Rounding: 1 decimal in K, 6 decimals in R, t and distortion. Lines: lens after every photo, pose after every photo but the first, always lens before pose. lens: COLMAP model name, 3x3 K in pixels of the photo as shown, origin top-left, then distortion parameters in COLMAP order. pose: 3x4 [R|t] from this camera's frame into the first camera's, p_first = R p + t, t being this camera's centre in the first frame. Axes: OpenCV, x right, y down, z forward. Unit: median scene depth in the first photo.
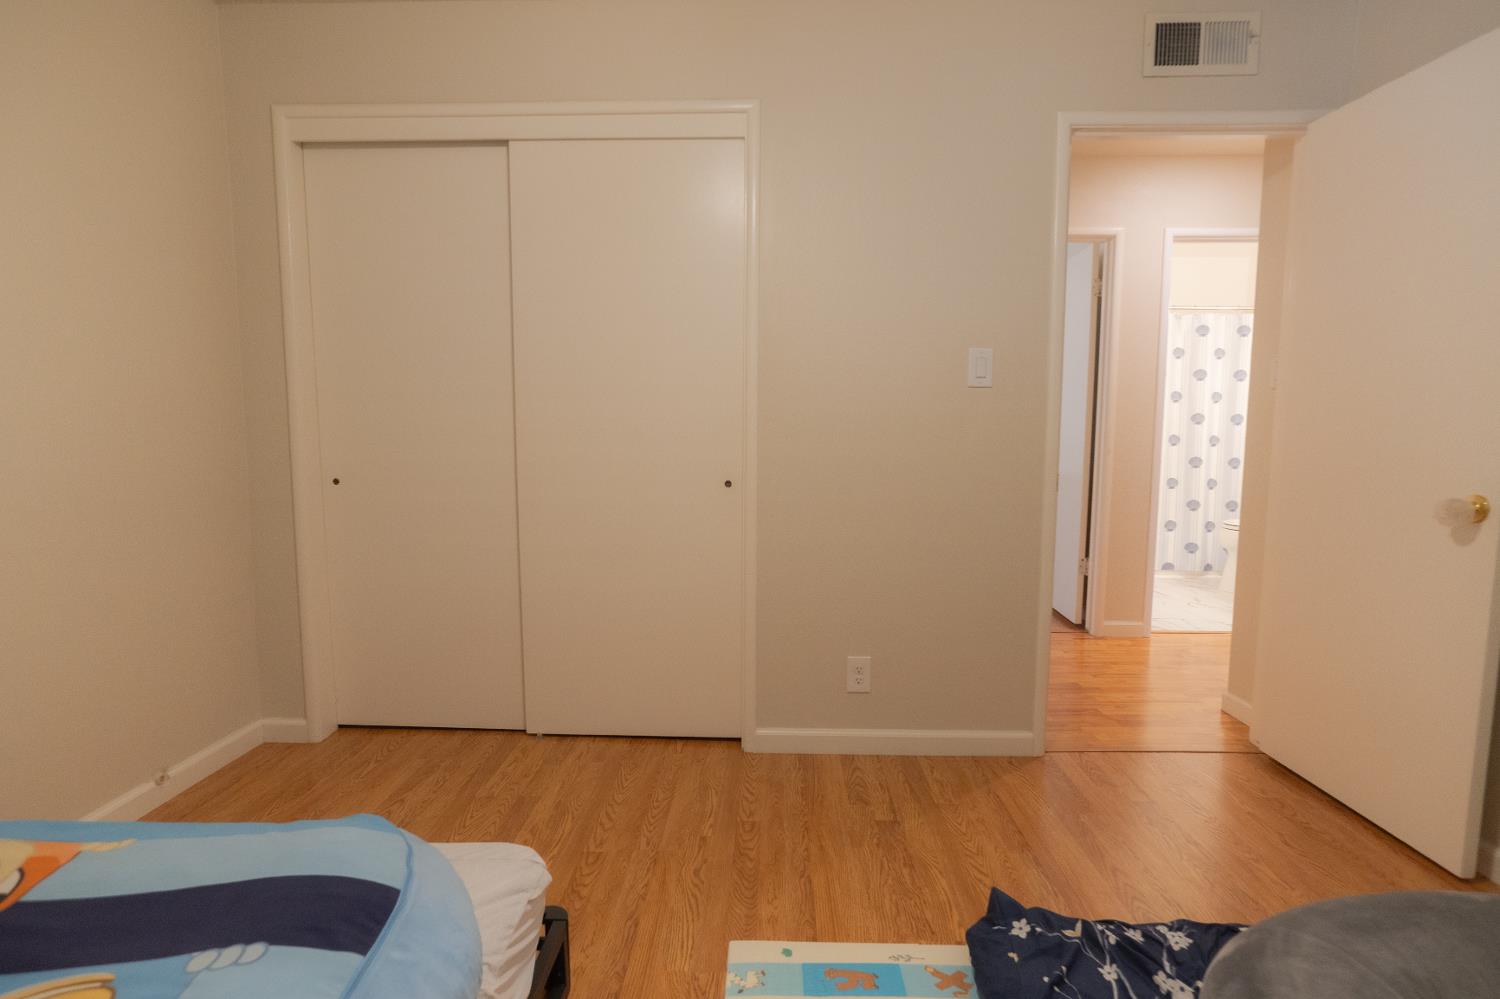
lens RADIAL K [[804.6, 0, 751.6], [0, 804.6, 506.7], [0, 0, 1]] dist [-0.056099, 0.048450]
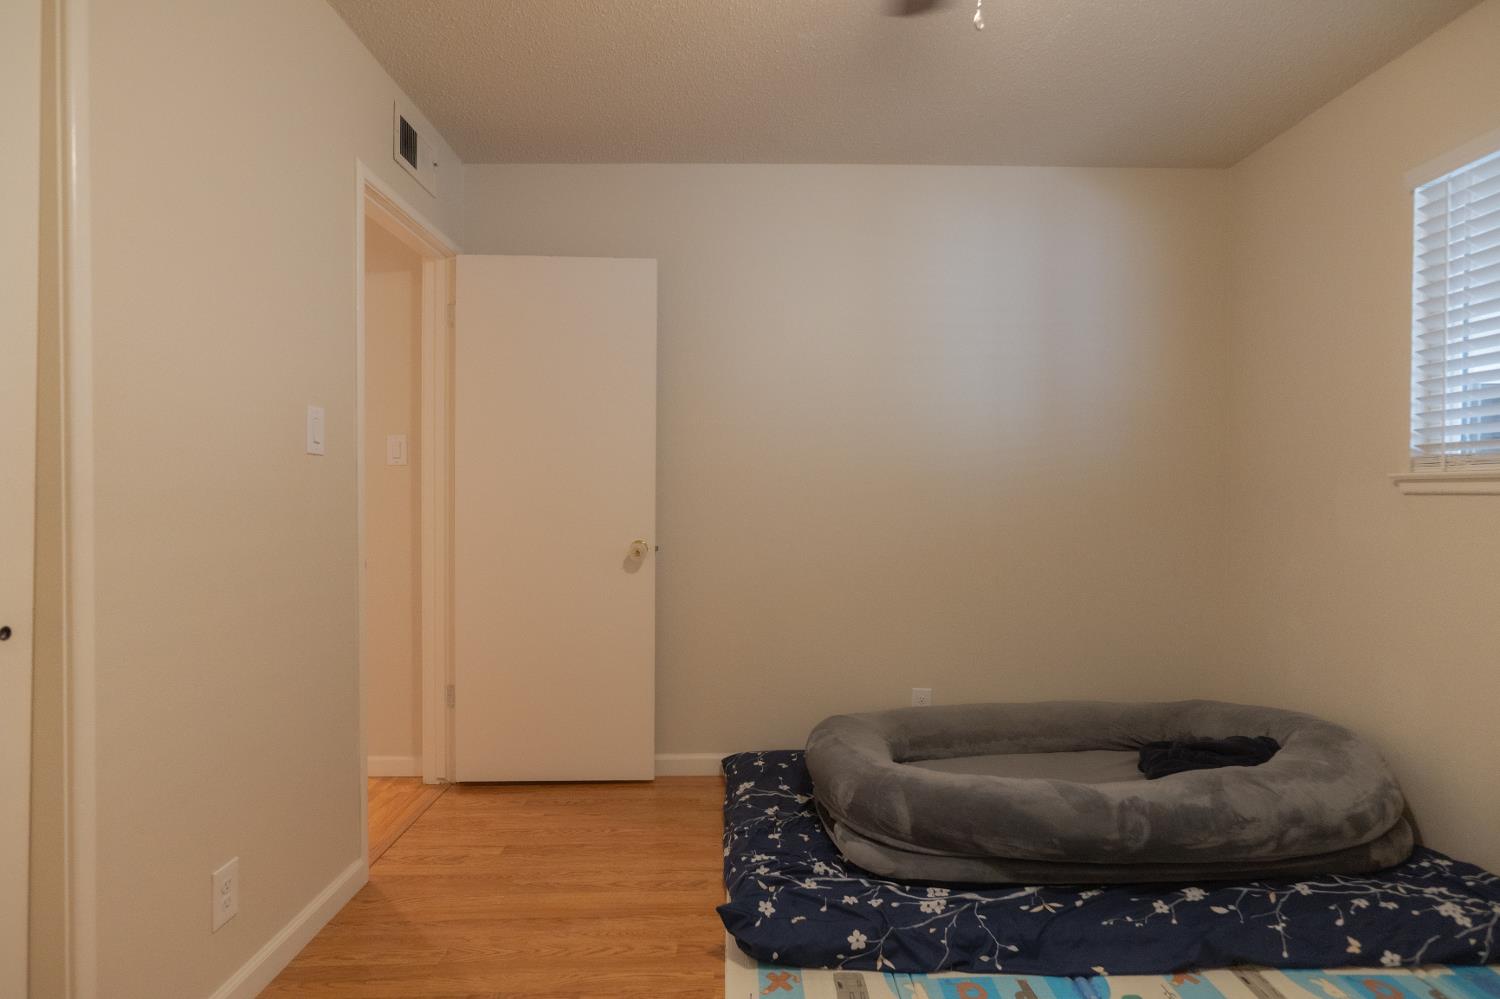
lens RADIAL K [[804.6, 0, 751.6], [0, 804.6, 506.7], [0, 0, 1]] dist [-0.056099, 0.048450]
pose [[-0.033007, -0.019122, 0.999272, -0.536286], [0.105431, 0.994172, 0.022507, -0.071015], [-0.993879, 0.106097, -0.030798, 0.608214]]
